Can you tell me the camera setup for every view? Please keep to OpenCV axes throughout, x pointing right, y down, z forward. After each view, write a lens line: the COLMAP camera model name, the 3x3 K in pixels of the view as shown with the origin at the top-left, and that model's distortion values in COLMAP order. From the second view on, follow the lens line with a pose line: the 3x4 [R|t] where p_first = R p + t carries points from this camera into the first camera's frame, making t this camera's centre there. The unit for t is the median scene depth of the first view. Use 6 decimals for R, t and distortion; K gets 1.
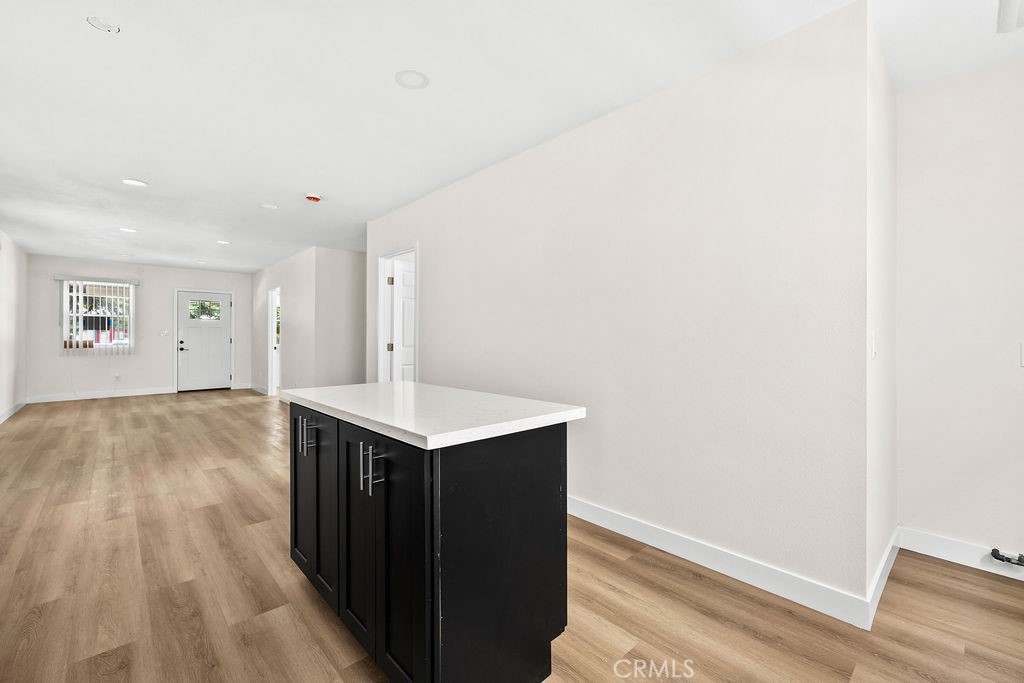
lens RADIAL K [[435.0, 0, 507.4], [0, 435.0, 336.5], [0, 0, 1]] dist [-0.000804, -0.000081]
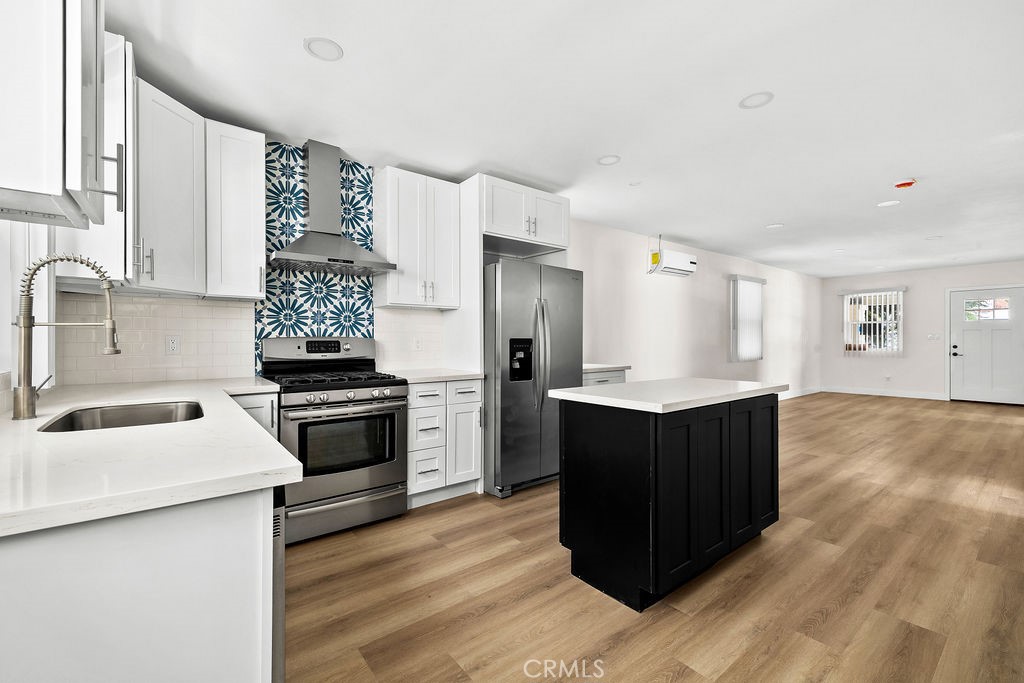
lens RADIAL K [[435.0, 0, 507.3], [0, 435.0, 342.0], [0, 0, 1]] dist [-0.000804, -0.000081]
pose [[-0.073933, -0.001013, -0.997263, 0.268721], [-0.000175, 0.999999, -0.001003, 0.004211], [0.997263, 0.000100, -0.073933, 0.132677]]
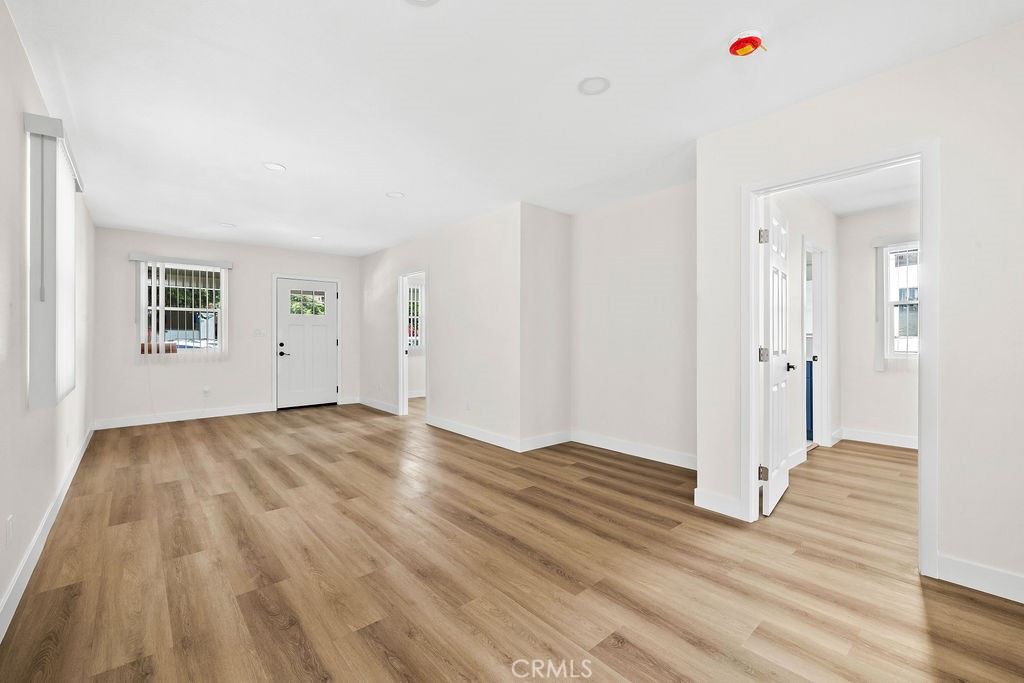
lens RADIAL K [[435.0, 0, 504.4], [0, 435.0, 335.5], [0, 0, 1]] dist [-0.000804, -0.000081]
pose [[0.999529, -0.004427, -0.030358, -0.370319], [0.004379, 0.999989, -0.001649, -0.000081], [0.030365, 0.001515, 0.999538, 0.273701]]
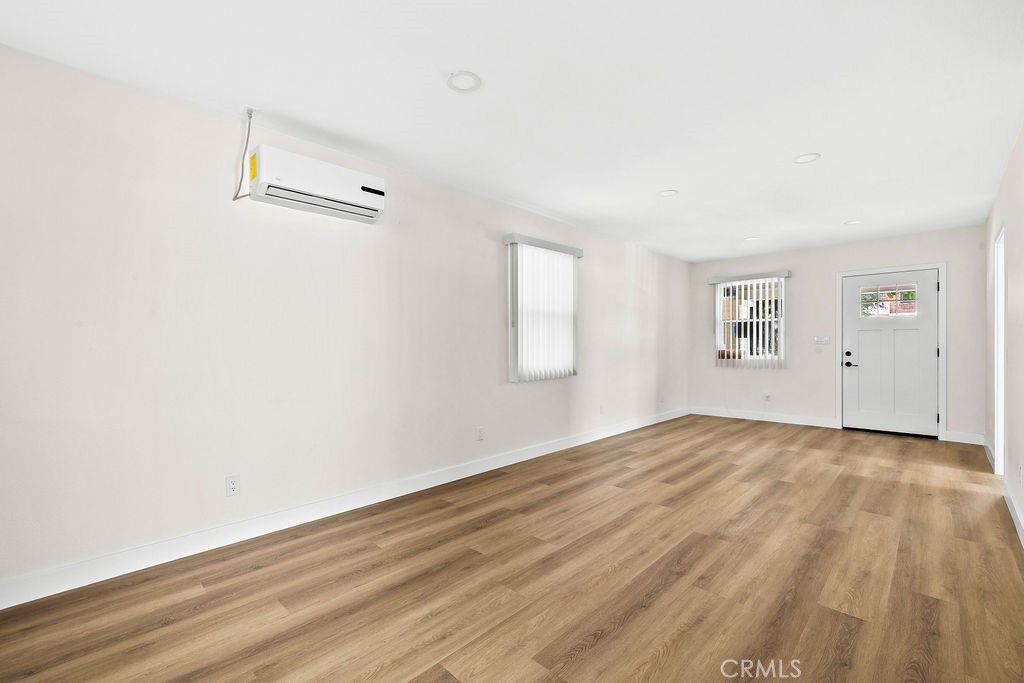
lens RADIAL K [[435.0, 0, 512.1], [0, 435.0, 346.8], [0, 0, 1]] dist [-0.000804, -0.000081]
pose [[0.056988, 0.000548, -0.998375, -0.132968], [0.003031, 0.999995, 0.000721, 0.000393], [0.998370, -0.003067, 0.056986, 0.502948]]
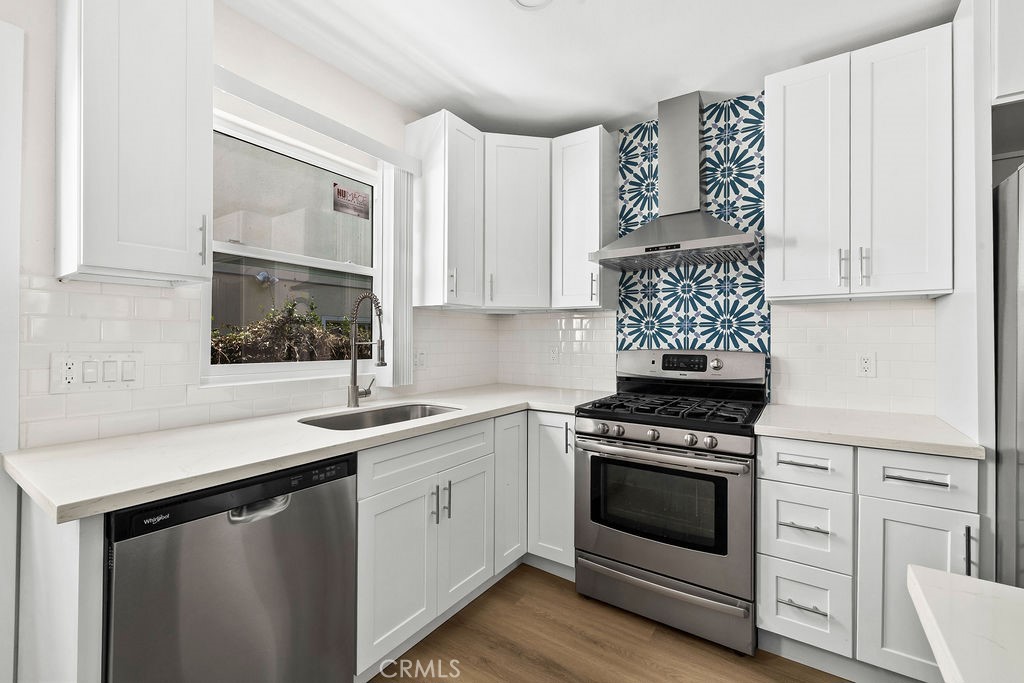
lens RADIAL K [[435.0, 0, 510.6], [0, 435.0, 338.7], [0, 0, 1]] dist [-0.000804, -0.000081]
pose [[-0.973057, -0.012287, -0.230237, 0.081618], [-0.011444, 0.999922, -0.004997, -0.005064], [0.230280, -0.002227, -0.973122, 0.199214]]
